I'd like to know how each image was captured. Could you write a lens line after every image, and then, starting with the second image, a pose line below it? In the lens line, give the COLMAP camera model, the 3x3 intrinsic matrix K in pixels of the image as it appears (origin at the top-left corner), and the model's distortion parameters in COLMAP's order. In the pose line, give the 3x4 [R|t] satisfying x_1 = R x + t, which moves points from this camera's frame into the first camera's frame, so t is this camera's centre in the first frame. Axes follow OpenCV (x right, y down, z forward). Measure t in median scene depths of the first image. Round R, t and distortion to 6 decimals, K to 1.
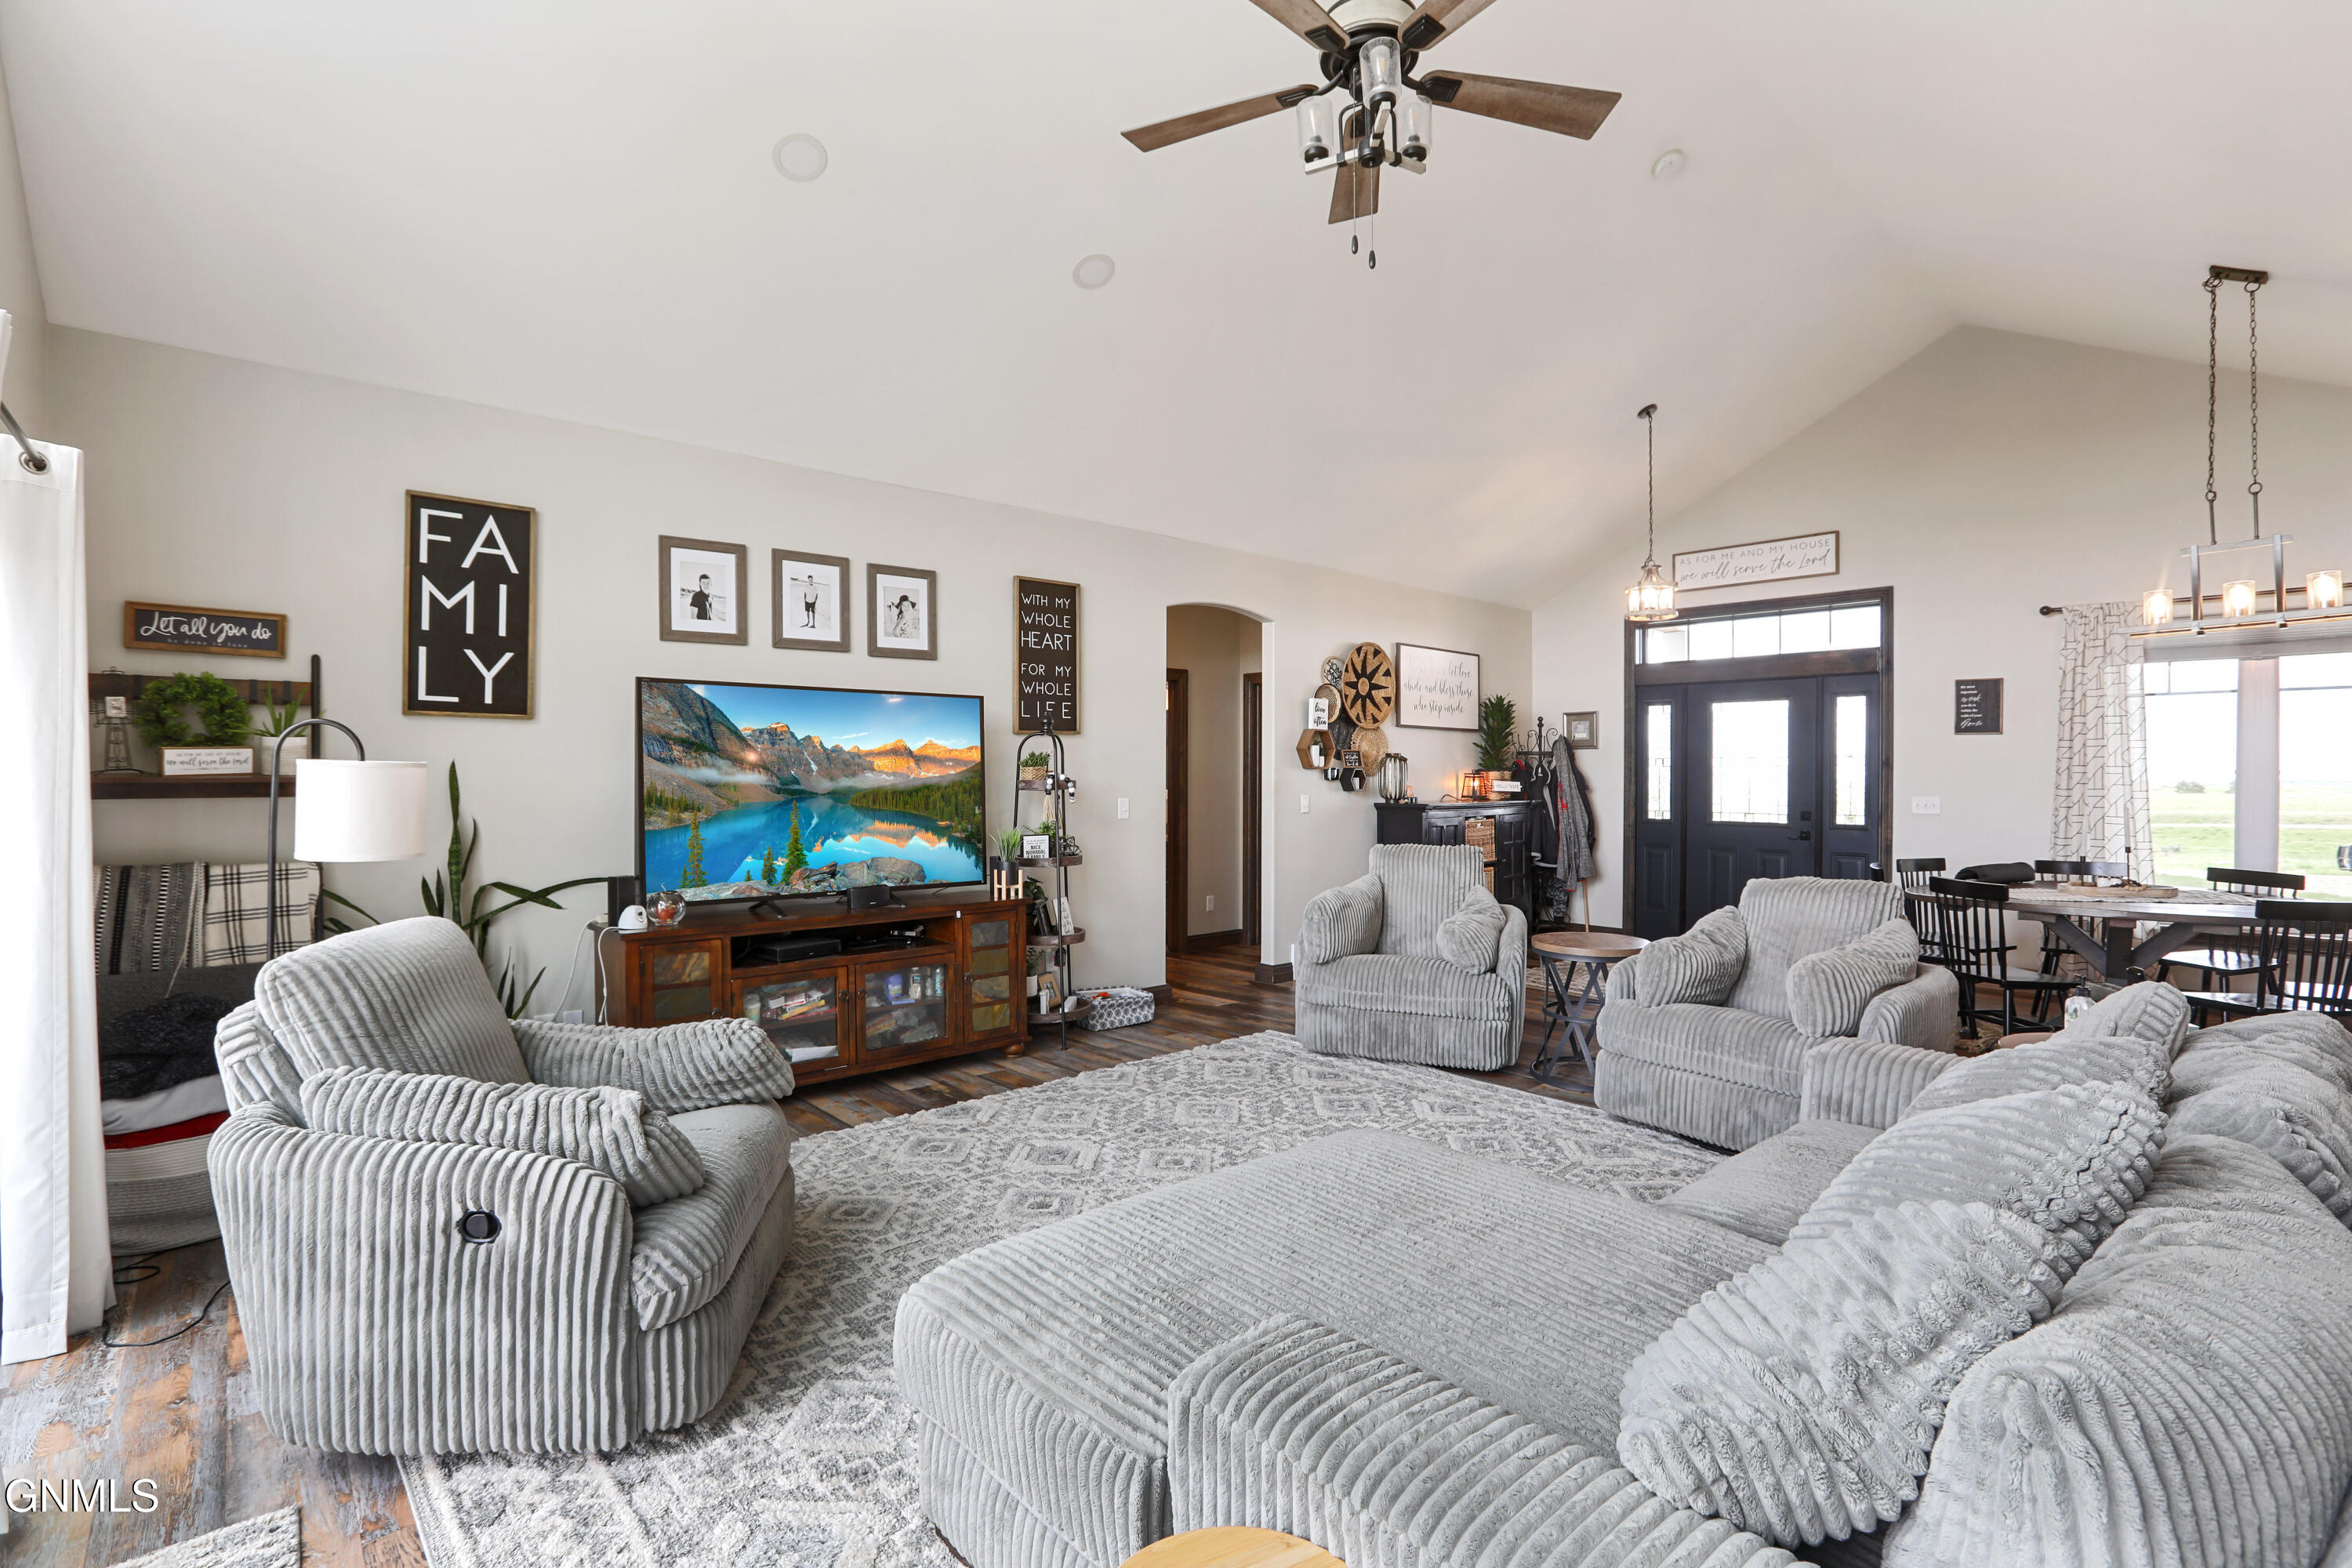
lens RADIAL K [[1077.3, 0, 1168.1], [0, 1077.3, 773.1], [0, 0, 1]] dist [-0.005069, -0.000244]
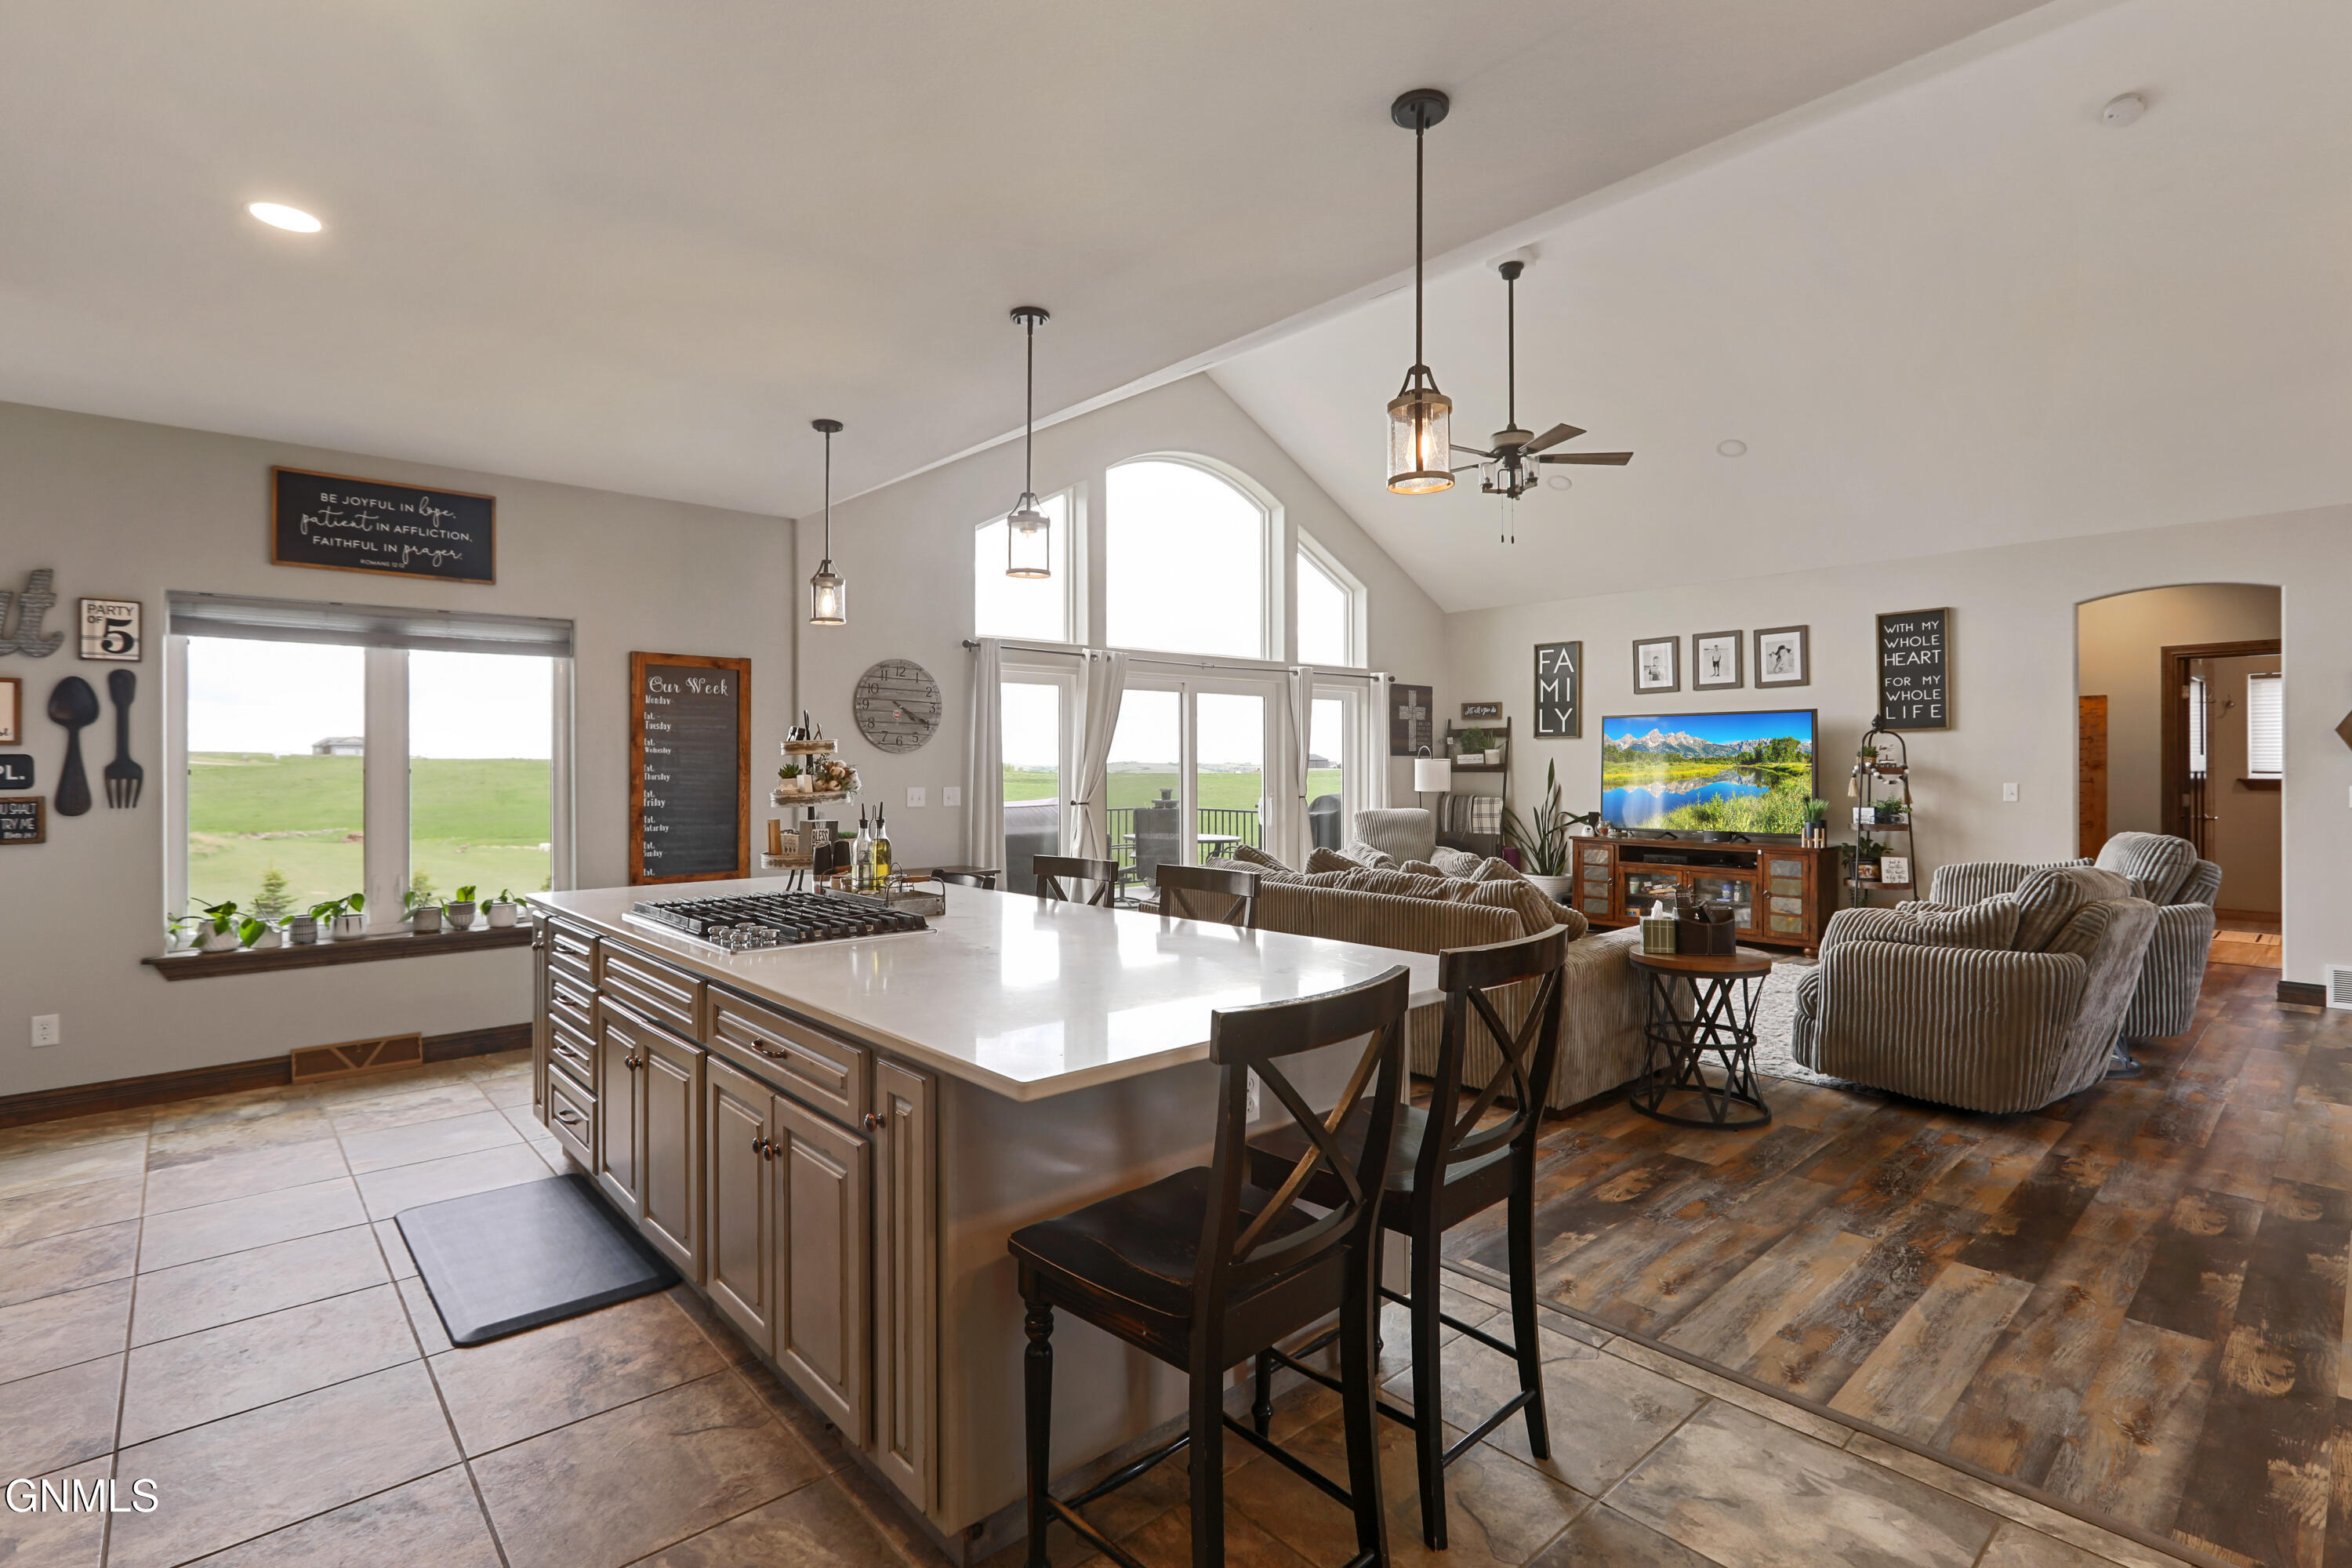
lens RADIAL K [[1077.3, 0, 1168.1], [0, 1077.3, 777.2], [0, 0, 1]] dist [-0.005069, -0.000244]
pose [[0.019666, 0.007229, -0.999780, 1.313075], [-0.002801, 0.999970, 0.007175, 0.013395], [0.999803, 0.002660, 0.019686, 0.106961]]
